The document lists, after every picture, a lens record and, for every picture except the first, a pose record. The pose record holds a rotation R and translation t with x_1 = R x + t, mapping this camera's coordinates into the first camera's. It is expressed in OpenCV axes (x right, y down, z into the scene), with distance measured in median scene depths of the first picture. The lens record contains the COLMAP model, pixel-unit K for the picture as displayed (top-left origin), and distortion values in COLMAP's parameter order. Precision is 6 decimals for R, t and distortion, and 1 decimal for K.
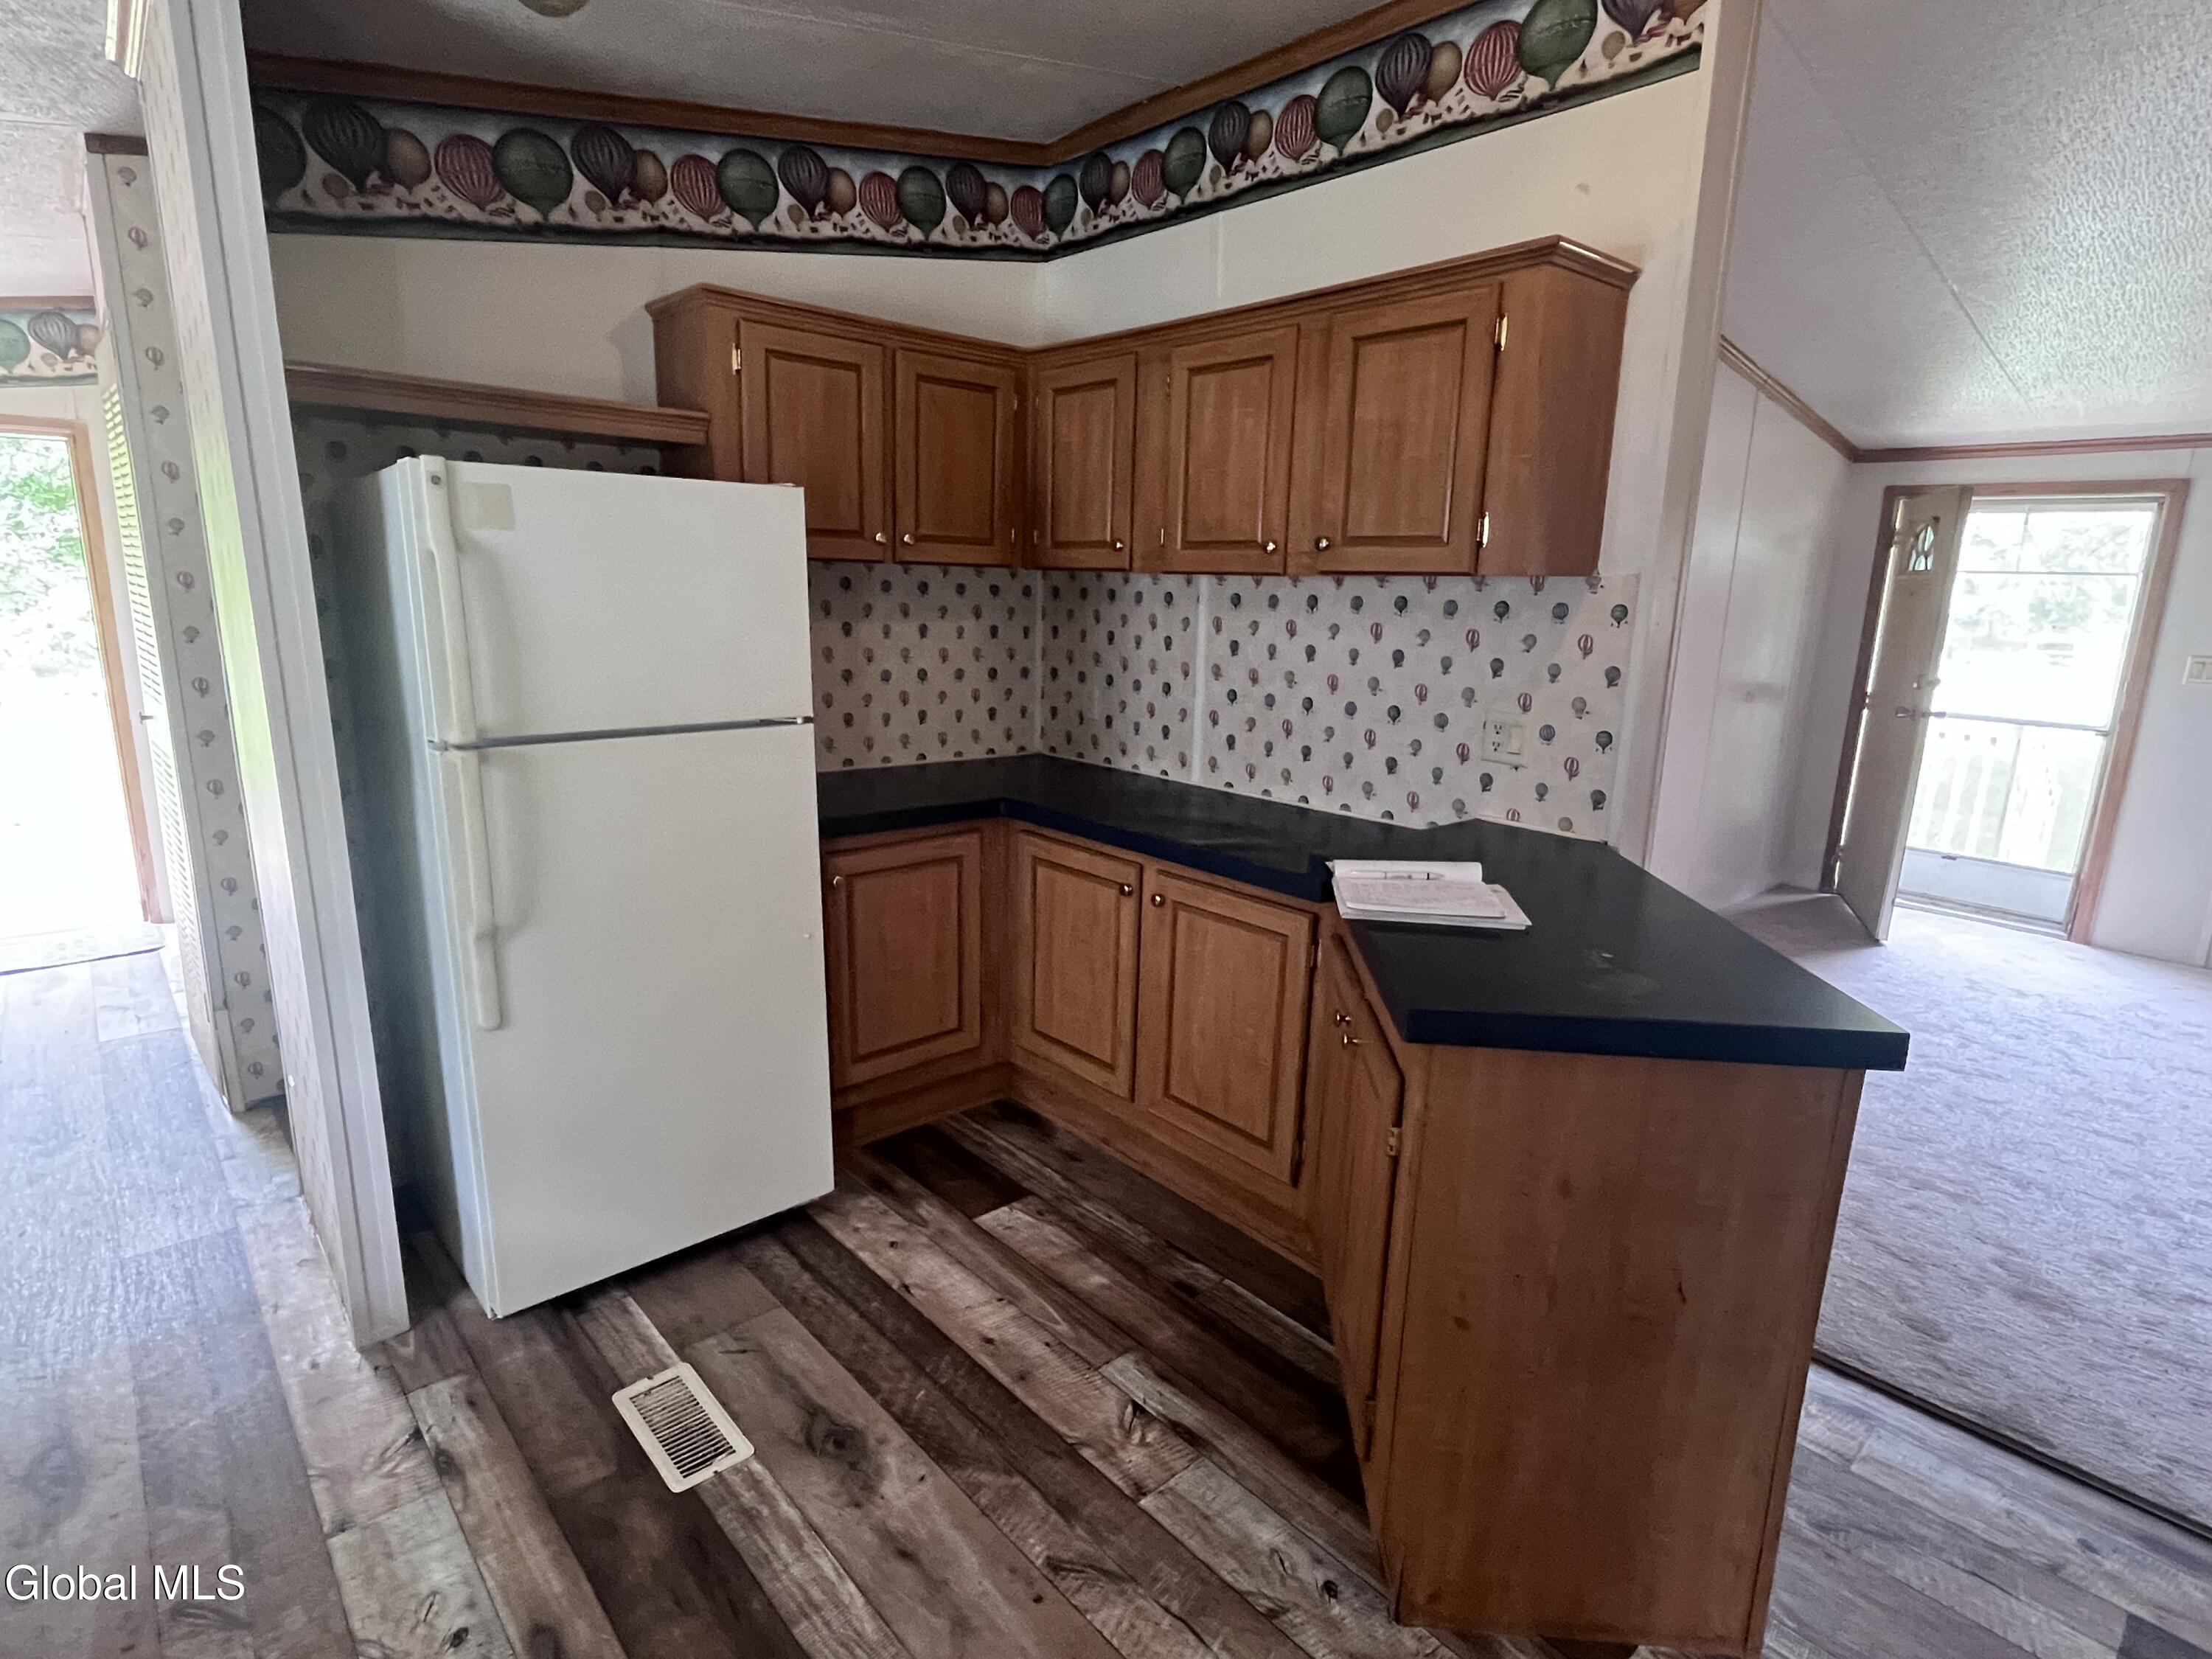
lens RADIAL K [[1119.2, 0, 1098.0], [0, 1119.2, 825.8], [0, 0, 1]] dist [-0.005406, -0.000419]
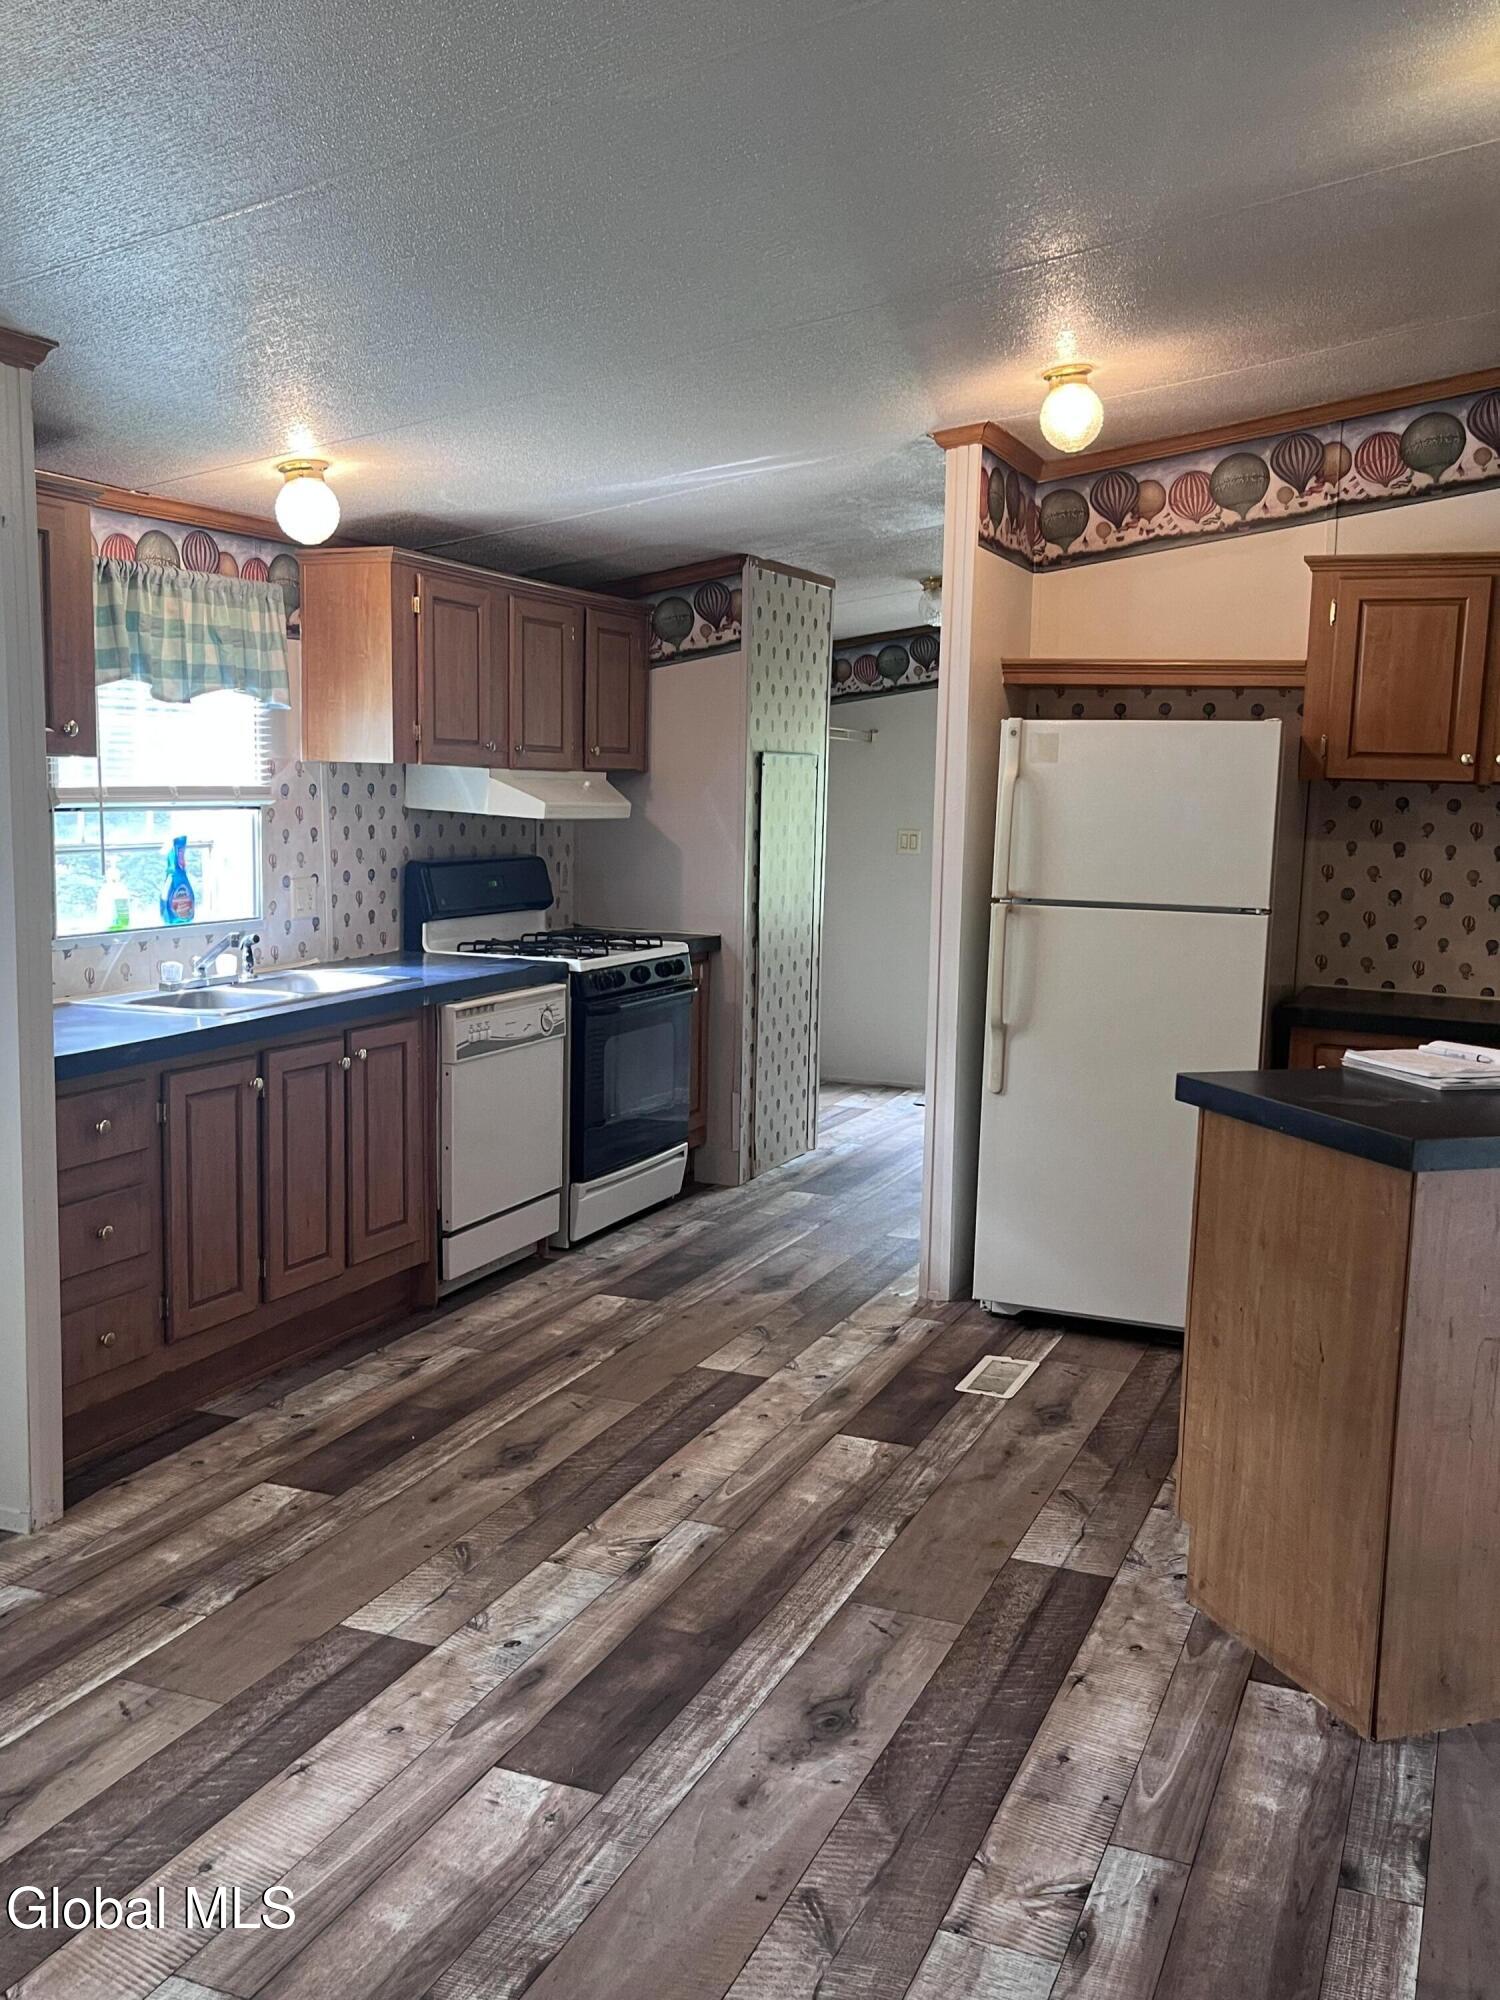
lens RADIAL K [[1802.3, 0, 750.0], [0, 1802.3, 1000.0], [0, 0, 1]] dist [0.012610, -0.009654]
pose [[0.423950, 0.093099, -0.900888, 1.236203], [-0.208605, 0.977996, 0.002900, 0.104812], [0.881335, 0.186701, 0.434042, -0.292305]]
